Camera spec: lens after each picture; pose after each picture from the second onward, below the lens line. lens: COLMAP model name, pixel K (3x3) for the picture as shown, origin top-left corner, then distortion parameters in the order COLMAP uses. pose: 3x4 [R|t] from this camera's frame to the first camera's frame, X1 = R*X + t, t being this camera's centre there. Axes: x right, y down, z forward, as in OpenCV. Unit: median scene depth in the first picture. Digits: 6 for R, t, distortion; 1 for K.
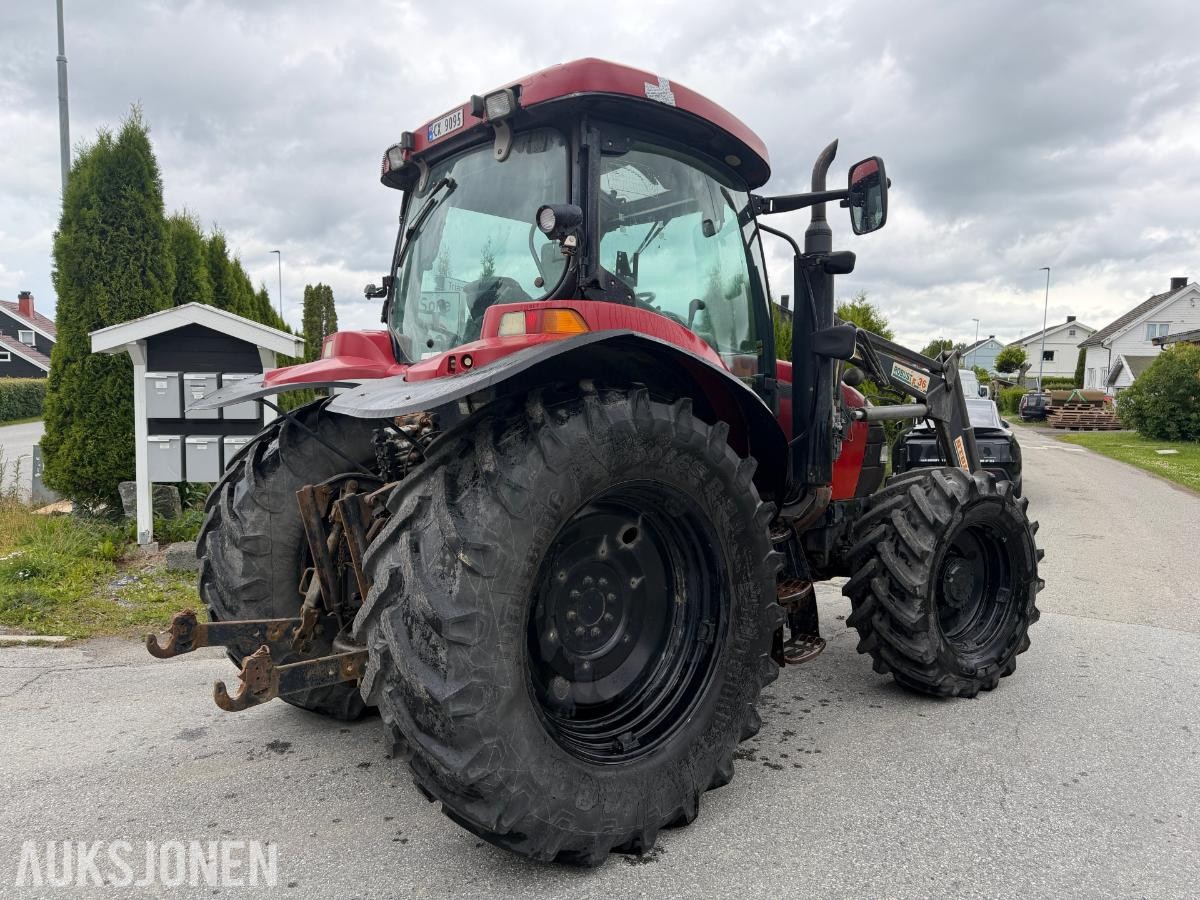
lens RADIAL K [[877.6, 0, 615.4], [0, 877.6, 444.3], [0, 0, 1]] dist [0.107816, -0.094694]
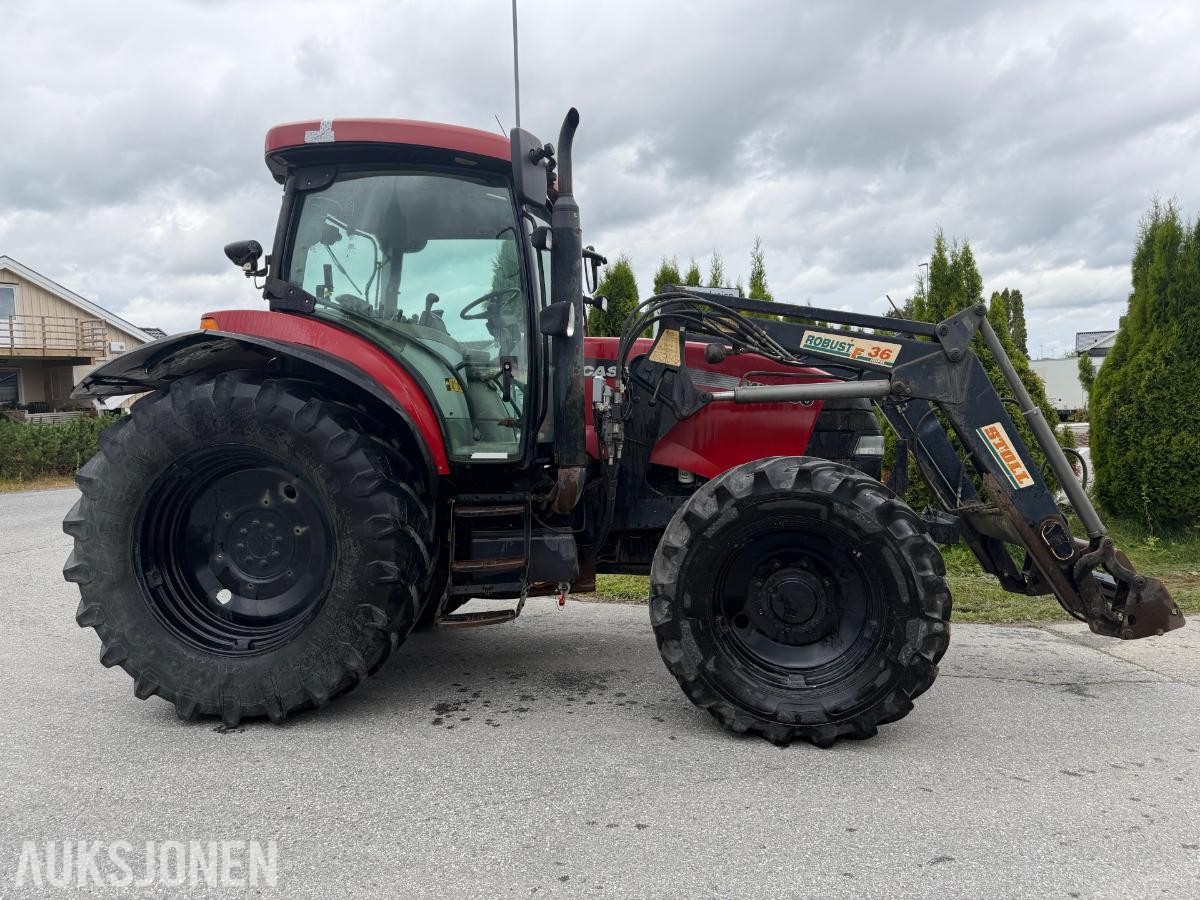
lens RADIAL K [[898.0, 0, 600.0], [0, 898.0, 450.0], [0, 0, 1]] dist [0.006187, -0.010780]
pose [[0.664996, 0.012304, -0.746745, 1.246198], [-0.021570, 0.999764, -0.002736, 0.037553], [0.746535, 0.017927, 0.665104, 0.468109]]
